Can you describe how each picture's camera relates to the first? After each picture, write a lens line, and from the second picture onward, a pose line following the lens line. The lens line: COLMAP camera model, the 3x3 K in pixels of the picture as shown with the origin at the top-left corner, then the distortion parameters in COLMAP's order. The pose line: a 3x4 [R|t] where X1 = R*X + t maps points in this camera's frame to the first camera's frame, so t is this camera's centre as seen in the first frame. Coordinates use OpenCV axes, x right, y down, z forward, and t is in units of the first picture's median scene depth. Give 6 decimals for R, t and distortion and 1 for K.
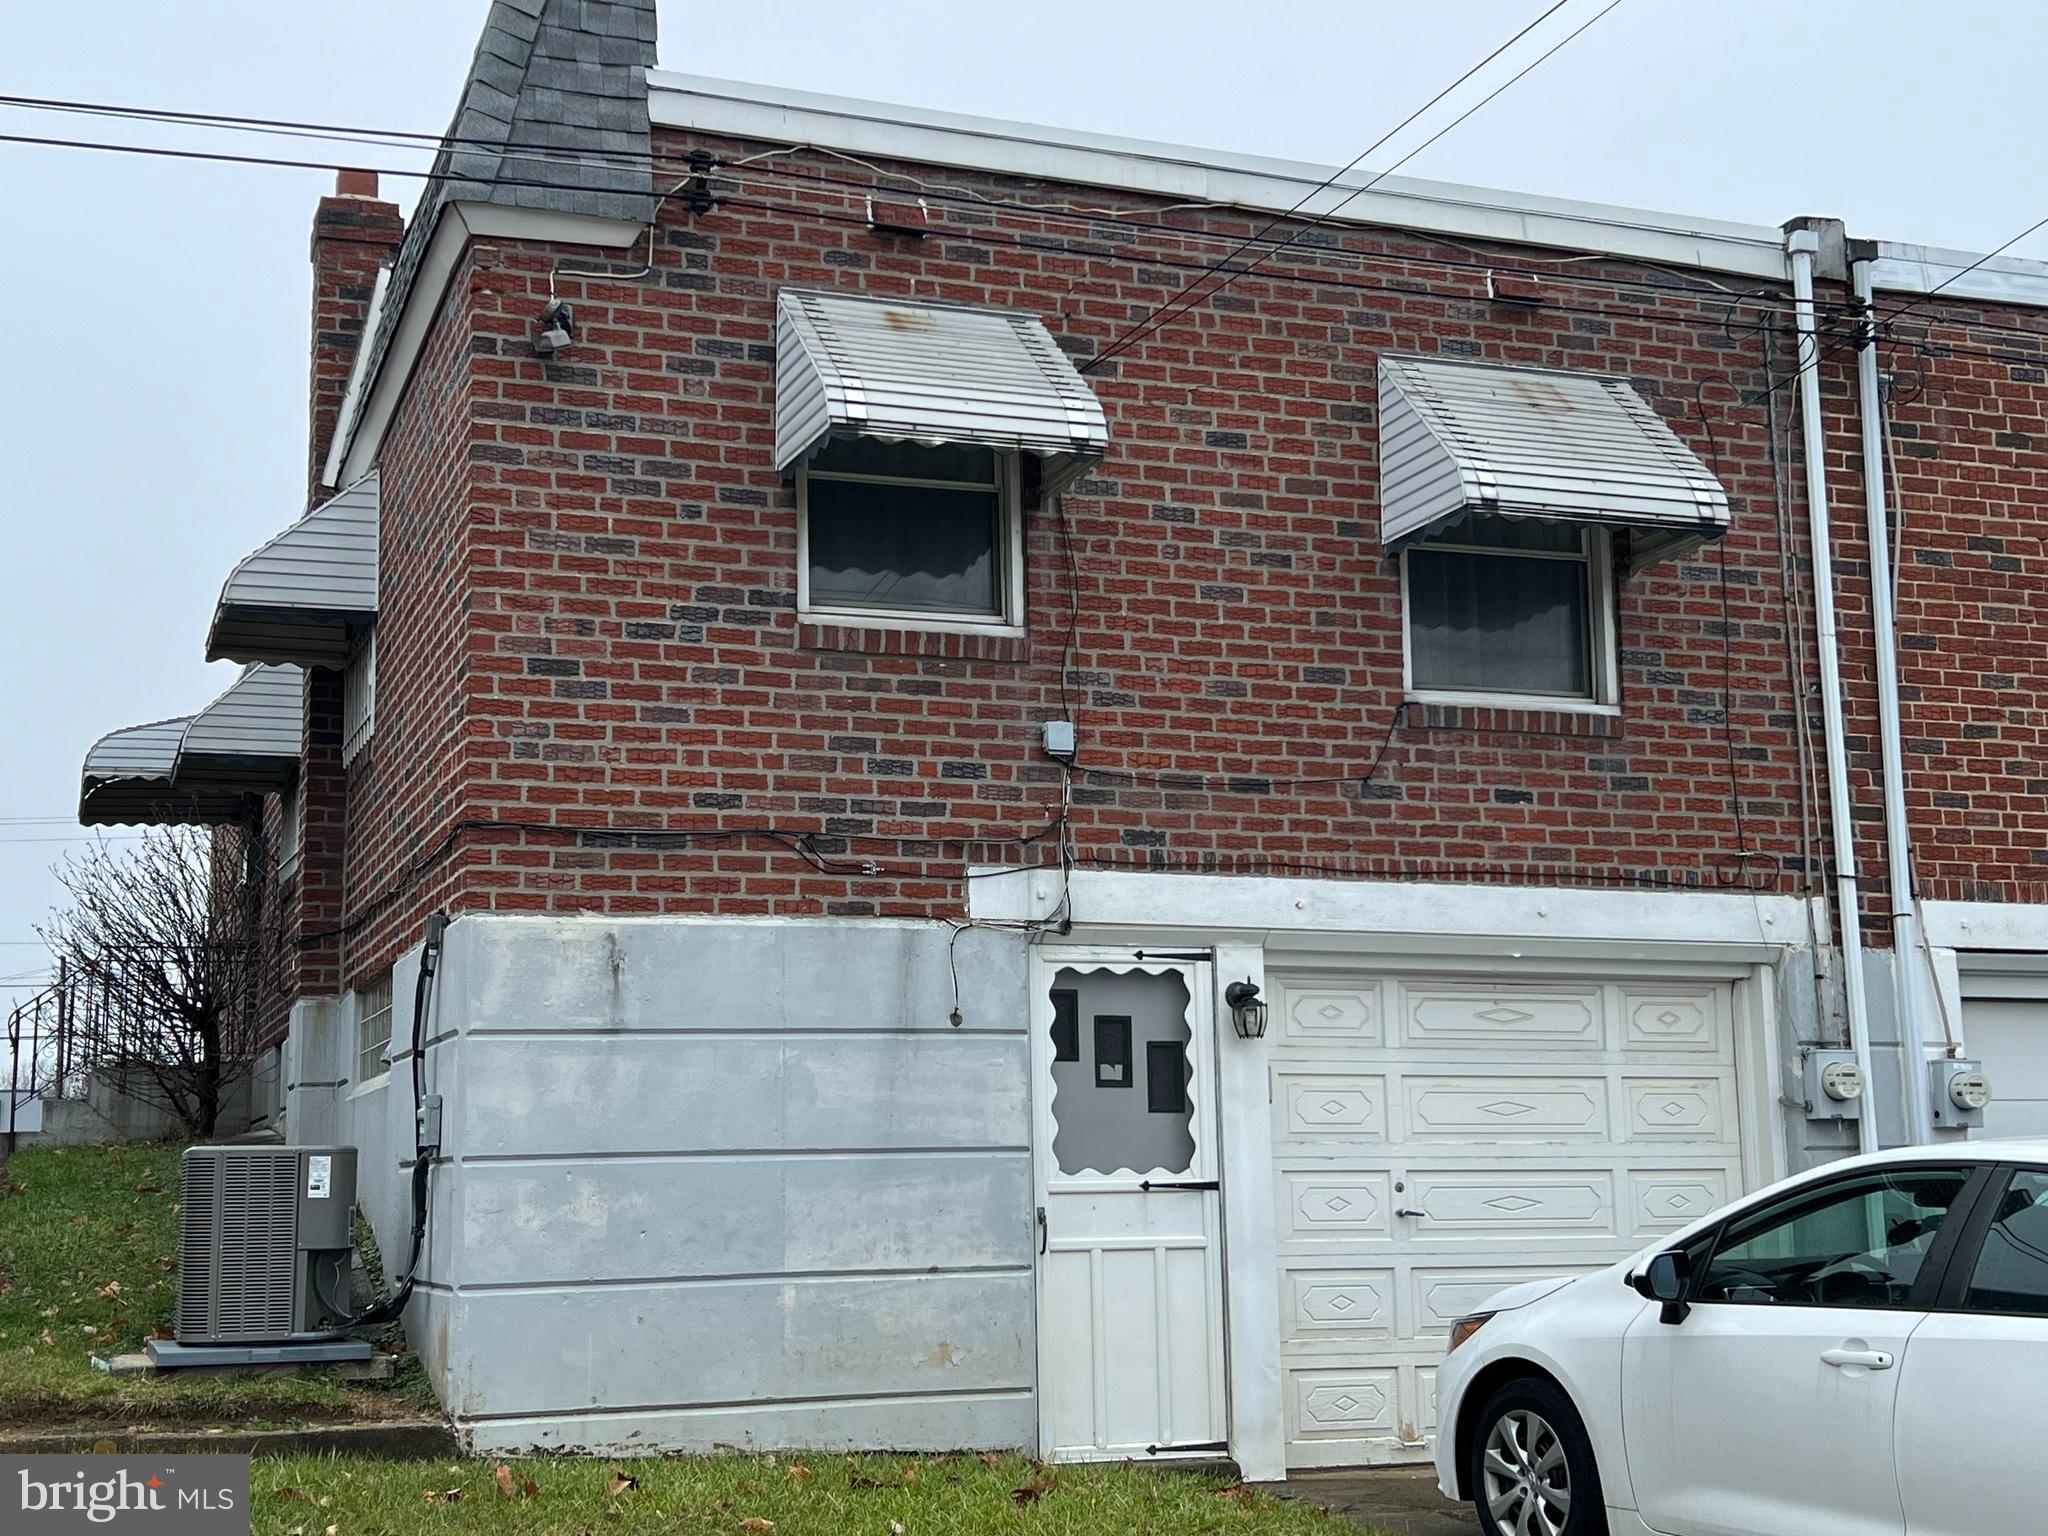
lens RADIAL K [[2601.3, 0, 1021.0], [0, 2601.3, 779.6], [0, 0, 1]] dist [0.227258, -0.922180]
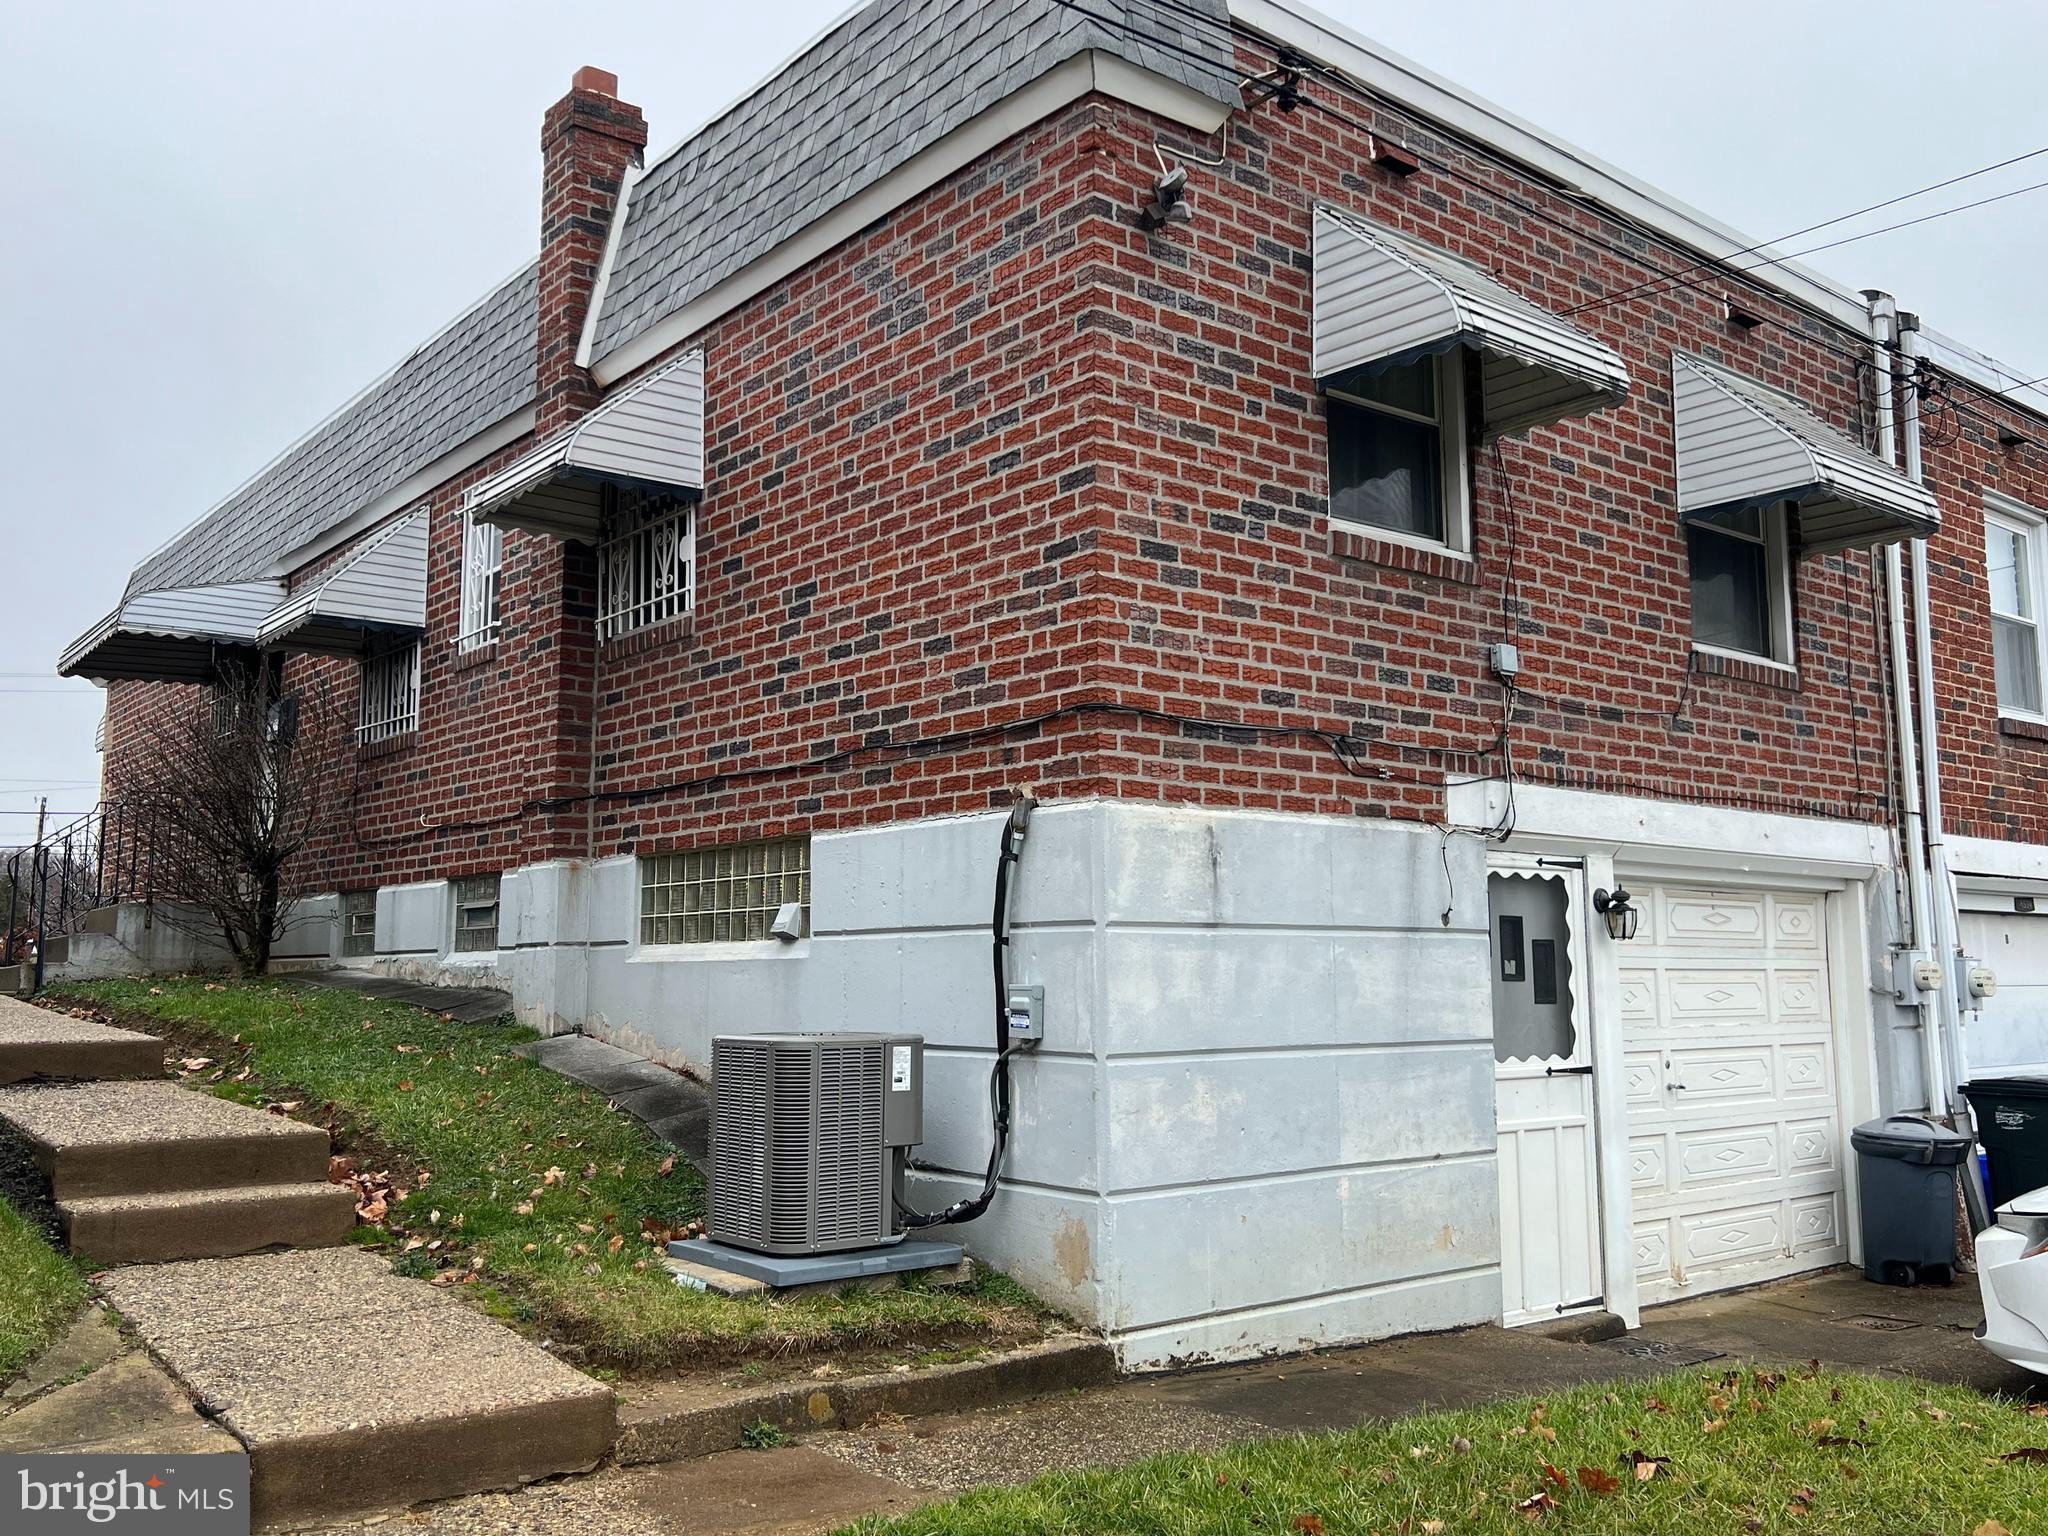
lens RADIAL K [[1723.9, 0, 1024.0], [0, 1723.9, 768.0], [0, 0, 1]] dist [0.144619, -0.415490]
pose [[0.948502, 0.052004, 0.312474, -0.404813], [-0.063245, 0.997661, 0.025939, 0.023155], [-0.310394, -0.044366, 0.949572, 0.383052]]
